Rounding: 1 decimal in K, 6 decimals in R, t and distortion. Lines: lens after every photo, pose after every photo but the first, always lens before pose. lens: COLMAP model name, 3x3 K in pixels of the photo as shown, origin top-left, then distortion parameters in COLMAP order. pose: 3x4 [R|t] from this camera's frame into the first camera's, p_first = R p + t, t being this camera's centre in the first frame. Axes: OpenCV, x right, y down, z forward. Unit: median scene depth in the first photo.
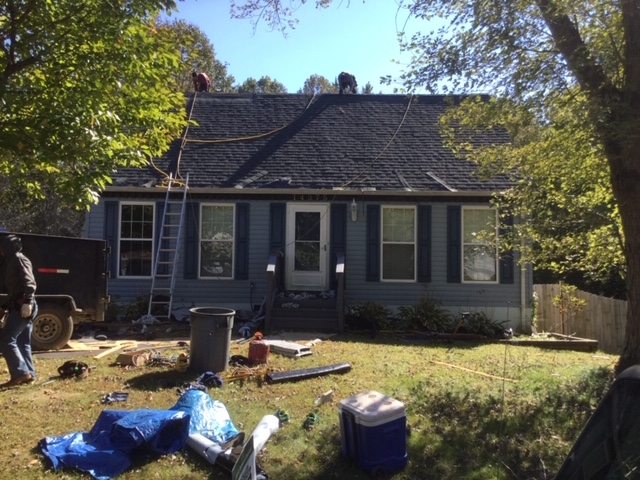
lens RADIAL K [[579.2, 0, 320.0], [0, 579.2, 240.0], [0, 0, 1]] dist [0.122996, -0.246282]
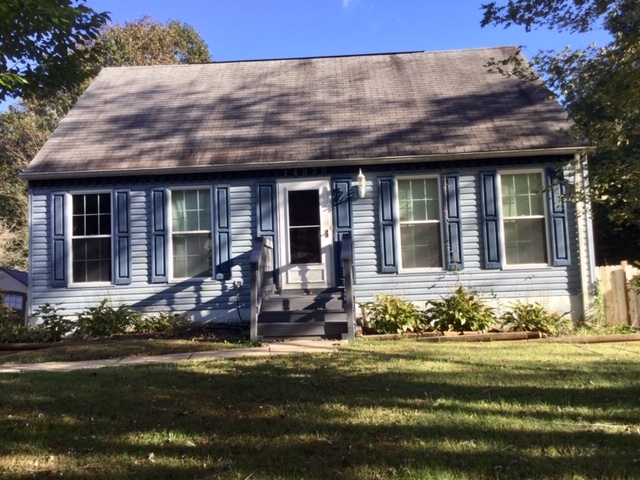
lens RADIAL K [[579.2, 0, 320.0], [0, 579.2, 240.0], [0, 0, 1]] dist [0.122996, -0.246282]
pose [[0.998200, -0.056287, -0.020725, 0.014509], [0.055914, 0.998271, -0.018147, 0.036083], [0.021711, 0.016956, 0.999621, 0.205194]]
